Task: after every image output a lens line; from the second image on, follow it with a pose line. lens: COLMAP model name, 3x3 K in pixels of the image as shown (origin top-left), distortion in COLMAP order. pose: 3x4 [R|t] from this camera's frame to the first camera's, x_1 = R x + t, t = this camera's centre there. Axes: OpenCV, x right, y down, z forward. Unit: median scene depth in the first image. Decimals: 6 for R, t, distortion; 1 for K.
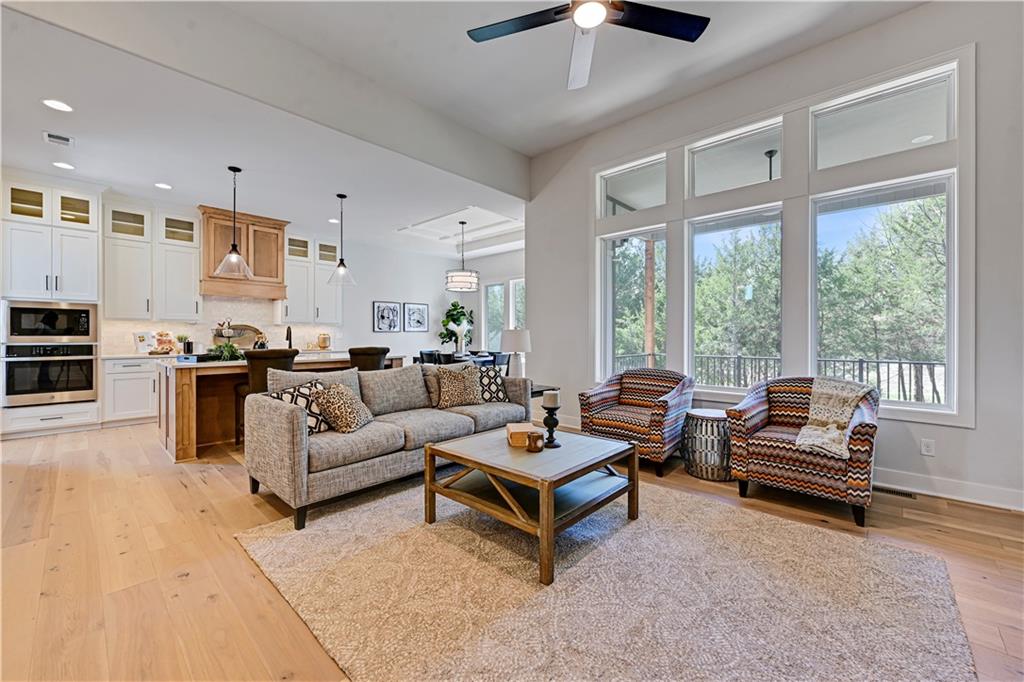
lens RADIAL K [[402.7, 0, 512.0], [0, 402.7, 337.4], [0, 0, 1]] dist [-0.000890, 0.000352]
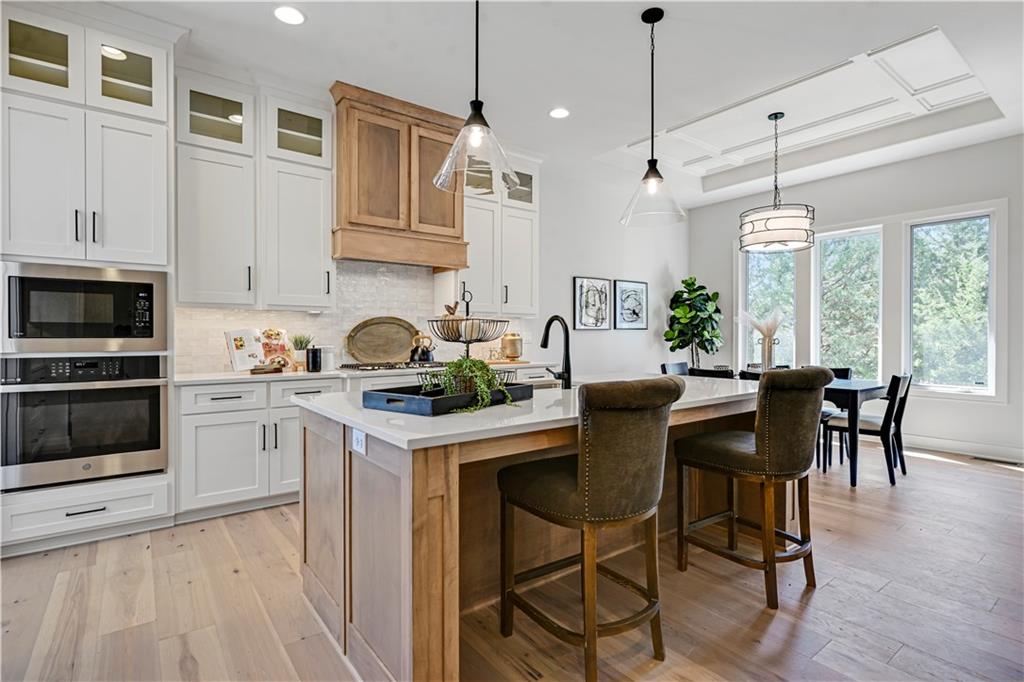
lens RADIAL K [[500.6, 0, 516.7], [0, 500.6, 341.0], [0, 0, 1]] dist [-0.001590, -0.000261]
pose [[0.985402, 0.000630, -0.170244, -0.456419], [0.000336, 0.999984, 0.005647, -0.002906], [0.170245, -0.005622, 0.985386, 0.425055]]
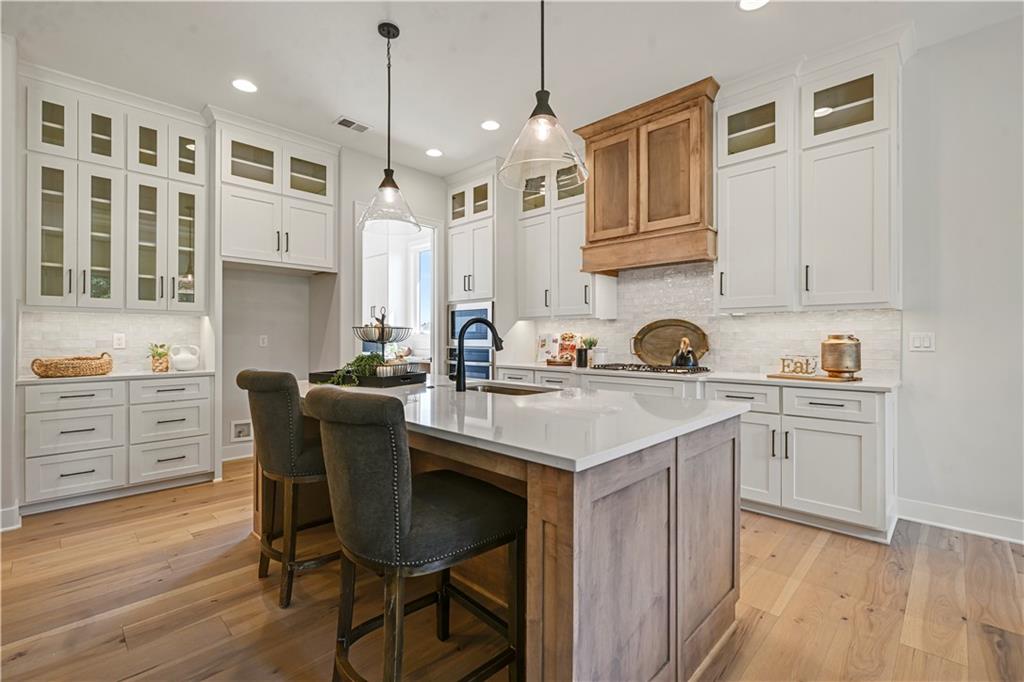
lens RADIAL K [[449.4, 0, 509.1], [0, 449.4, 341.1], [0, 0, 1]] dist [-0.004296, -0.000160]
pose [[-0.017097, 0.006033, -0.999836, -0.074949], [-0.005134, 0.999968, 0.006122, -0.005460], [0.999841, 0.005238, -0.017066, 0.943710]]
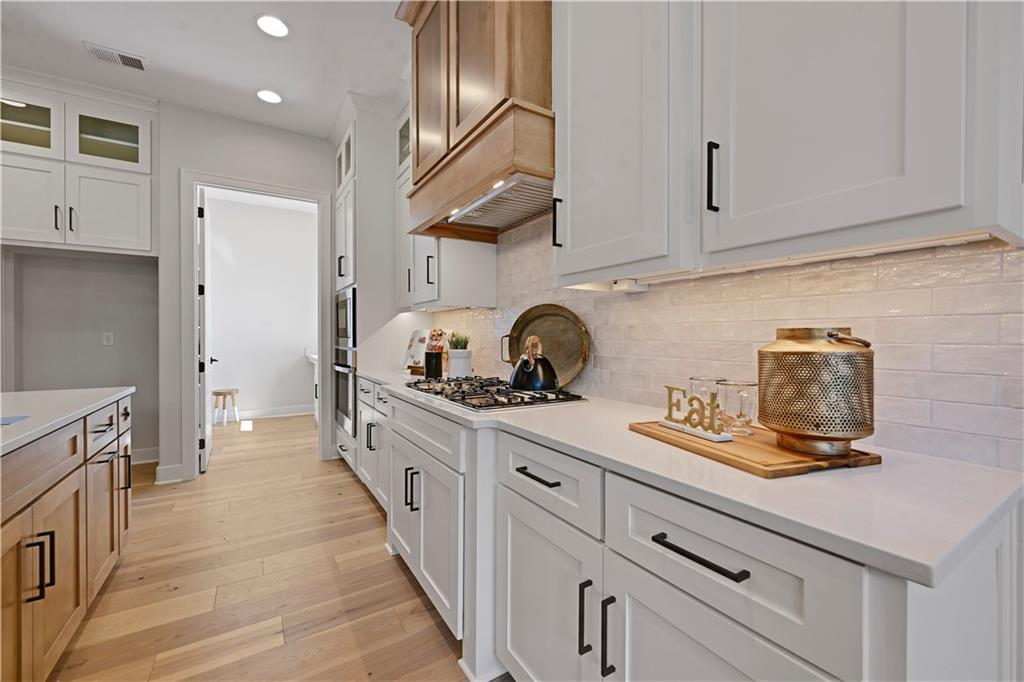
lens RADIAL K [[409.1, 0, 493.6], [0, 409.1, 341.1], [0, 0, 1]] dist [0.000243, 0.000451]
pose [[-0.276596, 0.011598, -0.960916, -0.416689], [-0.005656, 0.999890, 0.013697, -0.007855], [0.960970, 0.009224, -0.276501, 1.251108]]
